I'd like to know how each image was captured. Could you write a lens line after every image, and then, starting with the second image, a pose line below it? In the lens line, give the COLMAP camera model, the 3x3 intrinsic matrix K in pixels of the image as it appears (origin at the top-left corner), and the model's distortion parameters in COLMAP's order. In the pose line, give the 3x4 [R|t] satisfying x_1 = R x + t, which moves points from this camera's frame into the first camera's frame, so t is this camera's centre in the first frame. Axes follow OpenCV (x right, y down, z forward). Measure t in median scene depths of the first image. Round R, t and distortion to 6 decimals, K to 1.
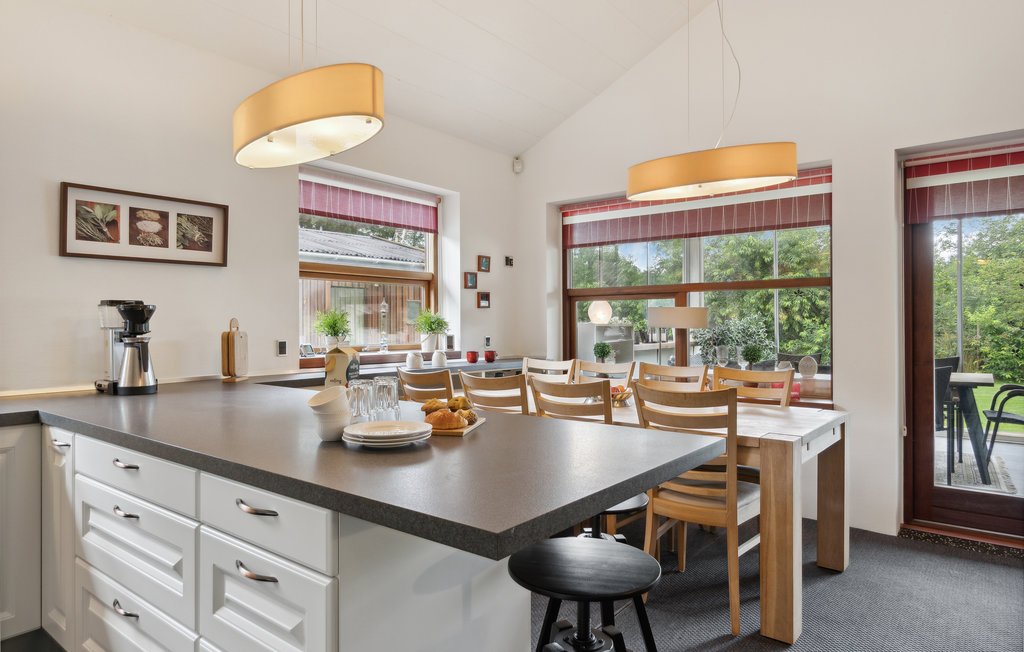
lens RADIAL K [[632.1, 0, 512.5], [0, 632.1, 323.5], [0, 0, 1]] dist [0.010544, -0.004039]
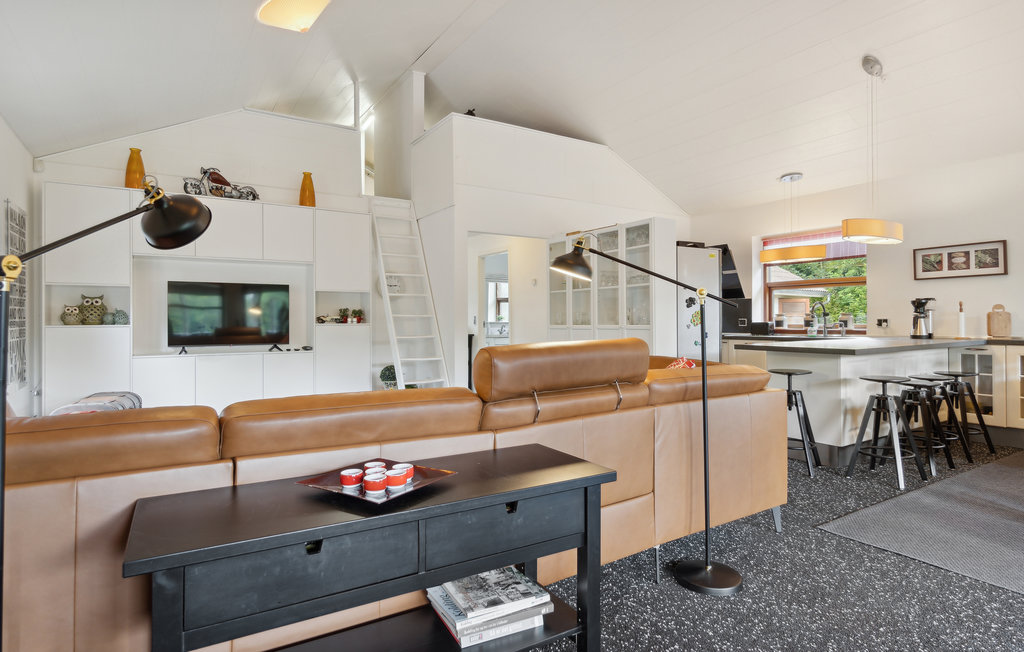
lens RADIAL K [[537.1, 0, 511.1], [0, 537.1, 320.3], [0, 0, 1]] dist [-0.015534, -0.000357]
pose [[-0.343409, 0.007166, -0.939159, 1.516859], [0.007723, 0.999959, 0.004806, 0.020070], [0.939154, -0.005603, -0.343450, 0.239470]]
